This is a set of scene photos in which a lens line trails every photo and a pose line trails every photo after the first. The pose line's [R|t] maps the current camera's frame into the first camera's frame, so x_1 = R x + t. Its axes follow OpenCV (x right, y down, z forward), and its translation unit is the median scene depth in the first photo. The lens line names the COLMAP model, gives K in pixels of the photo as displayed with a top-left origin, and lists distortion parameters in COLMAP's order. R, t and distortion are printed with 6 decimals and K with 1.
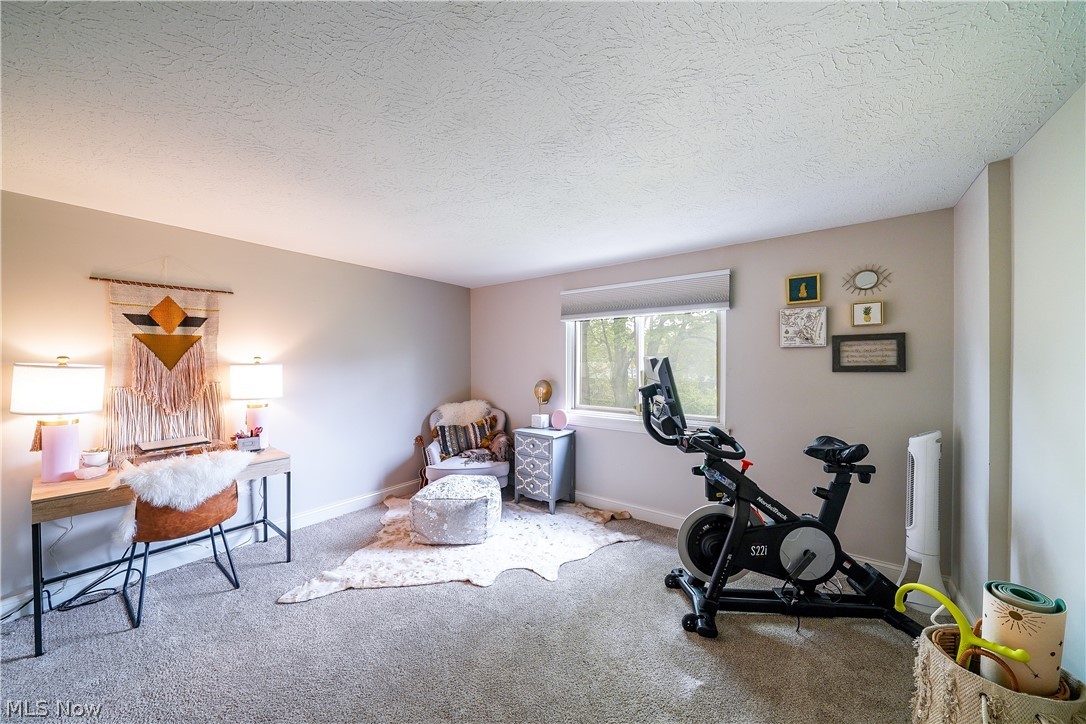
lens RADIAL K [[374.2, 0, 540.8], [0, 374.2, 362.3], [0, 0, 1]] dist [-0.006574, -0.000028]
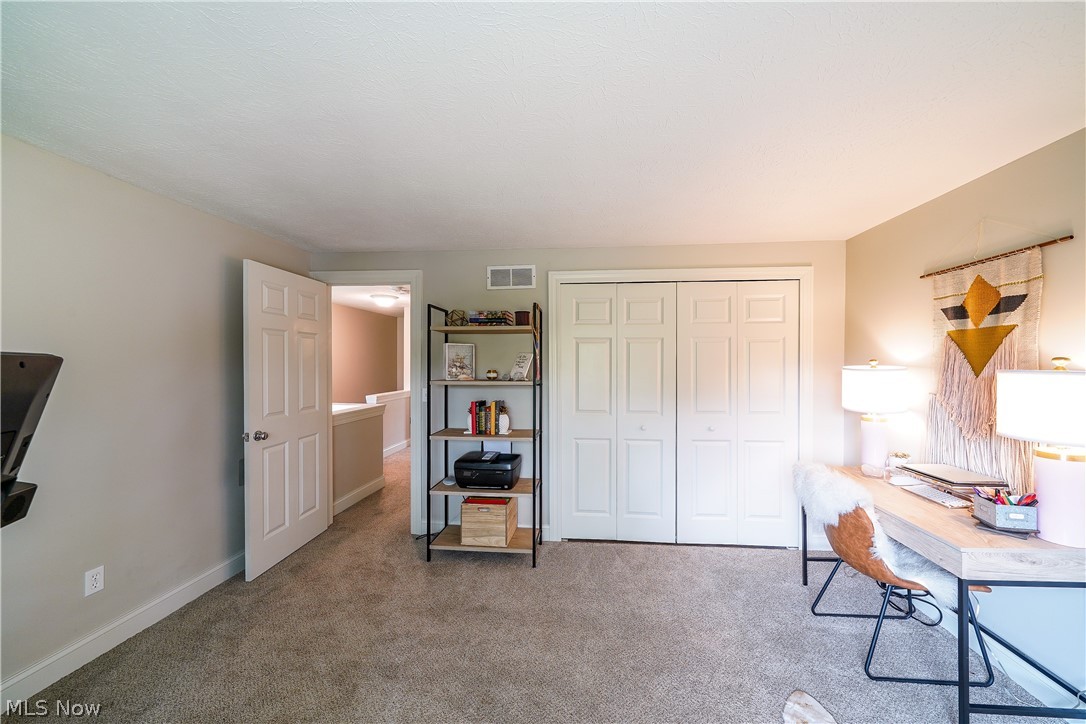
lens RADIAL K [[391.3, 0, 546.4], [0, 391.3, 362.7], [0, 0, 1]] dist [-0.000123, 0.000006]
pose [[-0.864643, 0.004351, -0.502367, 0.109369], [0.001466, 0.999980, 0.006138, -0.012811], [0.502384, 0.004571, -0.864633, 1.220035]]
